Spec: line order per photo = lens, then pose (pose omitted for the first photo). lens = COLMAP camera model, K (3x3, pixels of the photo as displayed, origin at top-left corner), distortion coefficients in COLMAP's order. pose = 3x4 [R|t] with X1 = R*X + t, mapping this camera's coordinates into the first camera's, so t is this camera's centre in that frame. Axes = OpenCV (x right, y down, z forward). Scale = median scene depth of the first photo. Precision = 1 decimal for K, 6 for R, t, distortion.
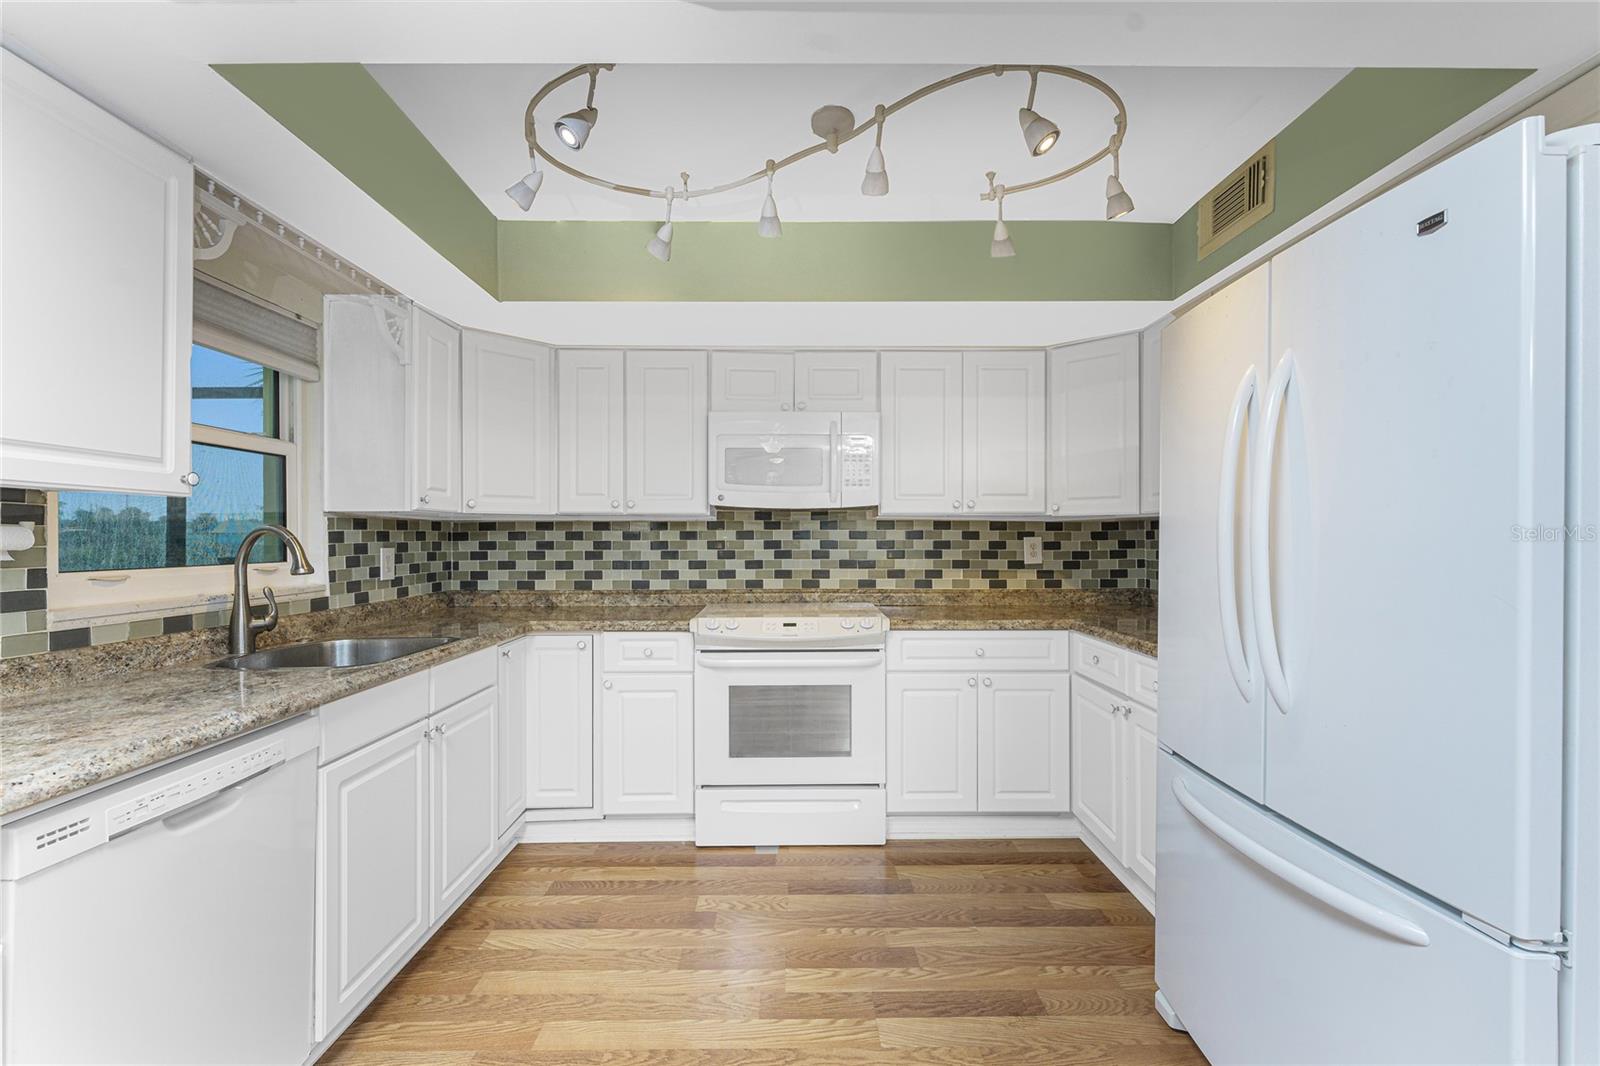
lens RADIAL K [[712.8, 0, 826.5], [0, 712.8, 536.2], [0, 0, 1]] dist [0.002161, -0.000232]
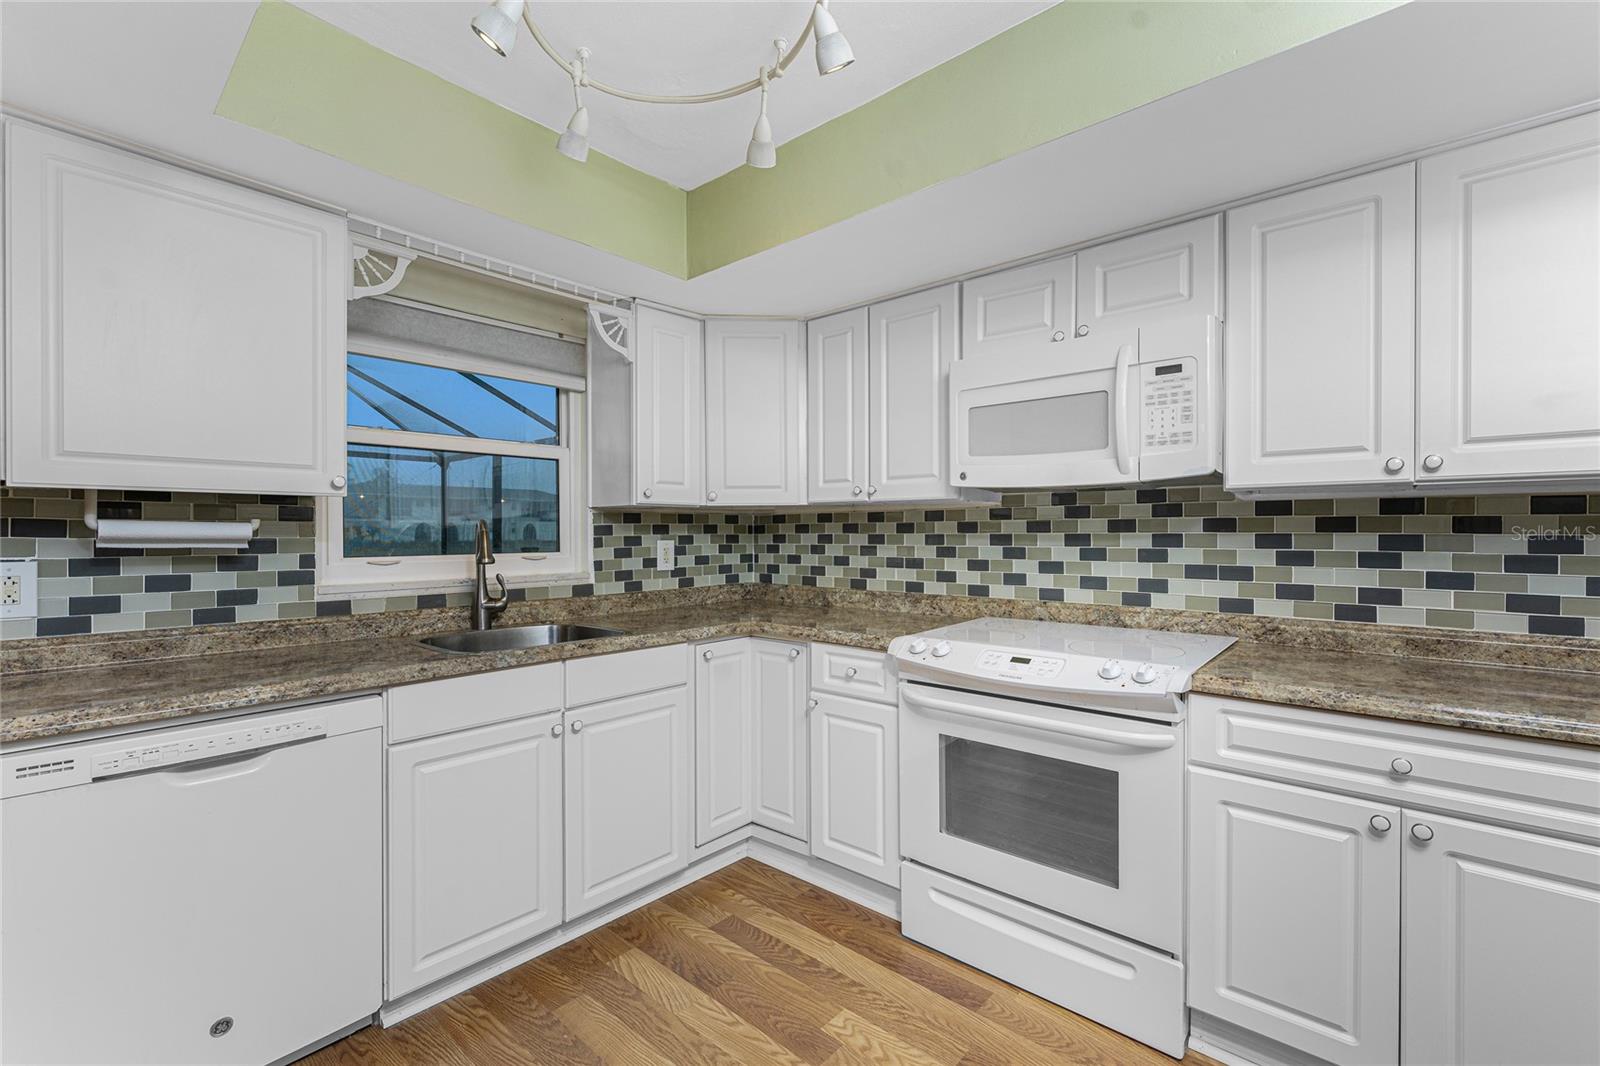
lens RADIAL K [[721.5, 0, 756.0], [0, 721.5, 536.0], [0, 0, 1]] dist [0.001125, -0.000415]
pose [[0.713123, 0.003987, -0.701027, 0.199164], [0.003154, 0.999955, 0.008895, 0.000749], [0.701032, -0.008554, 0.713079, 0.279596]]
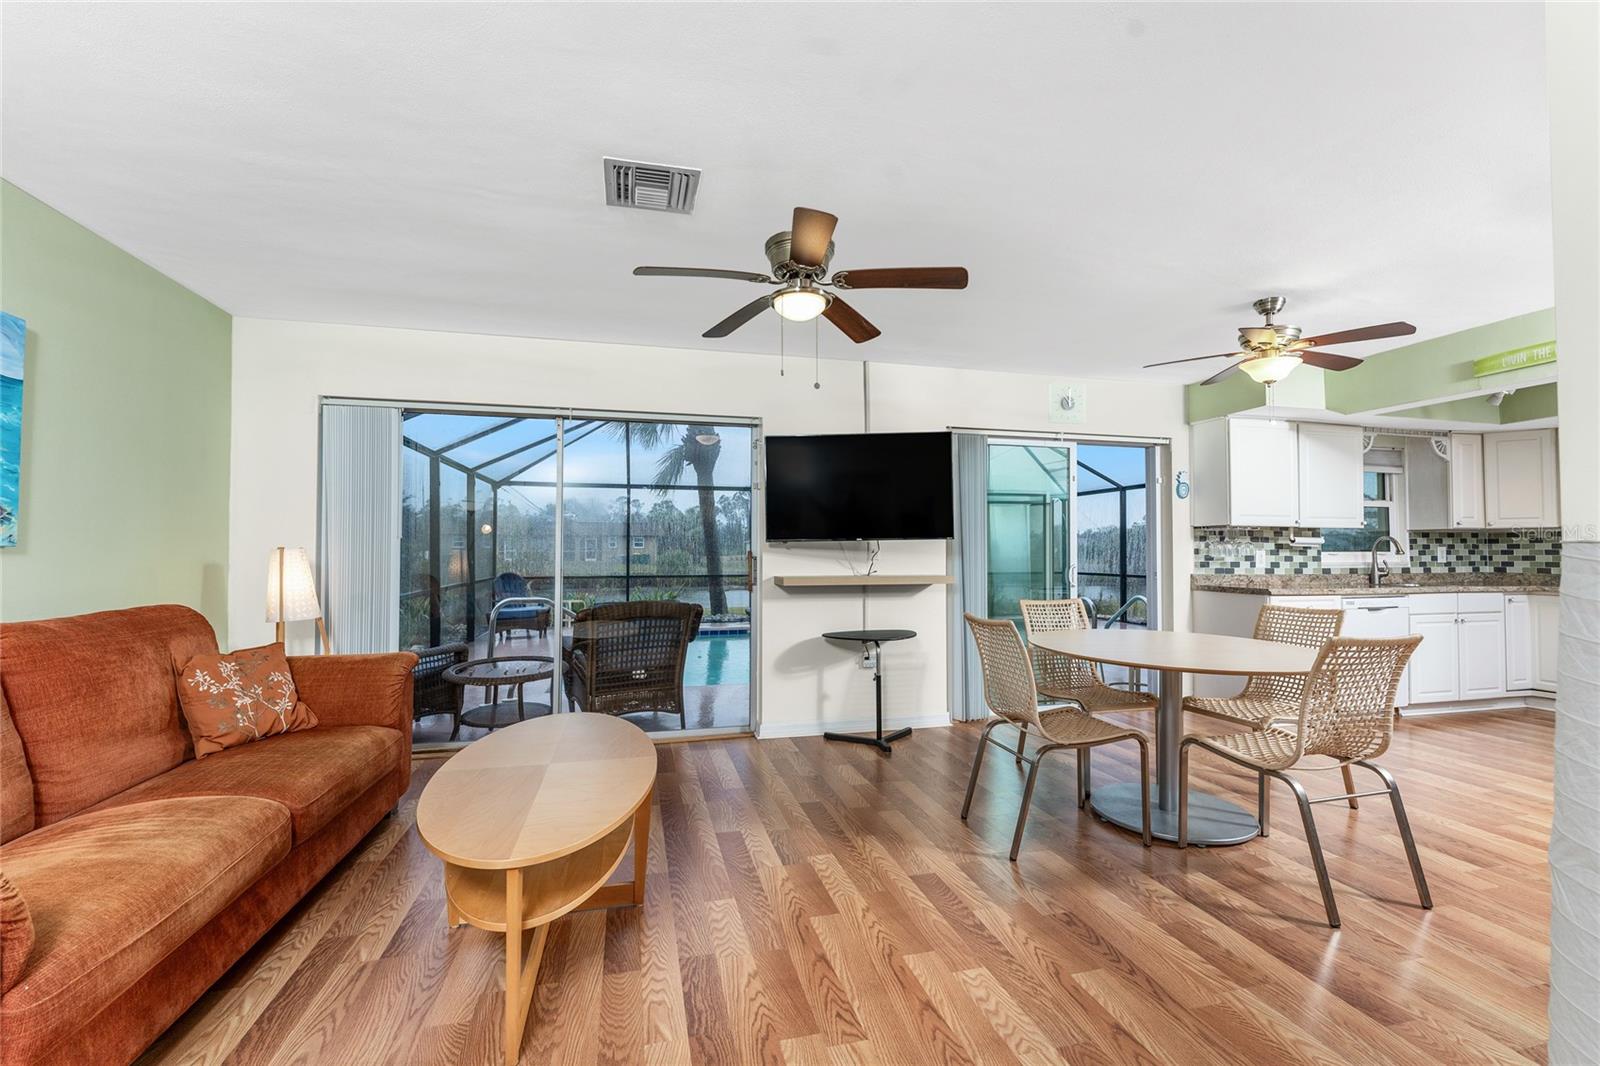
lens RADIAL K [[676.6, 0, 800.0], [0, 676.6, 536.6], [0, 0, 1]] dist [0.000959, -0.000190]
pose [[0.234016, -0.018742, -0.972052, 0.694491], [0.003100, 0.999823, -0.018531, 0.015005], [0.972228, 0.001323, 0.234033, -1.024056]]
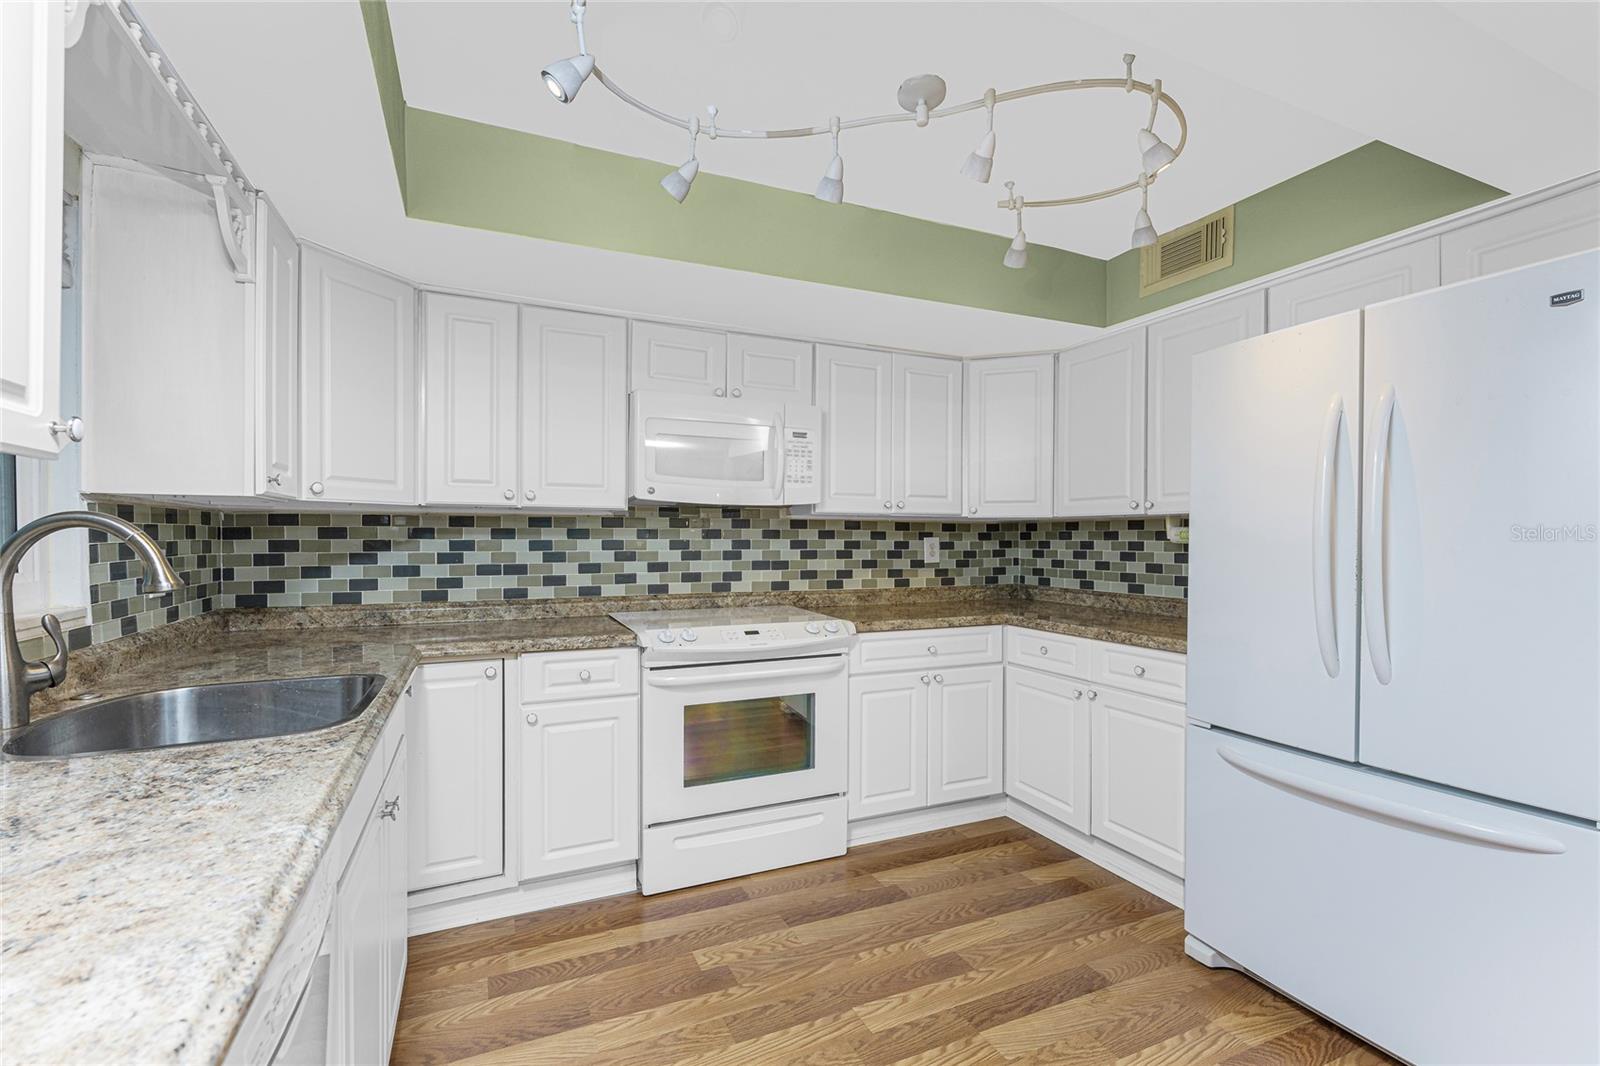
lens RADIAL K [[704.3, 0, 851.3], [0, 704.3, 542.1], [0, 0, 1]] dist [-0.000299, -0.000033]
pose [[0.910992, 0.001519, 0.412421, -0.248729], [-0.005148, 0.999957, 0.007689, 0.000689], [-0.412392, -0.009128, 0.910961, 0.104837]]
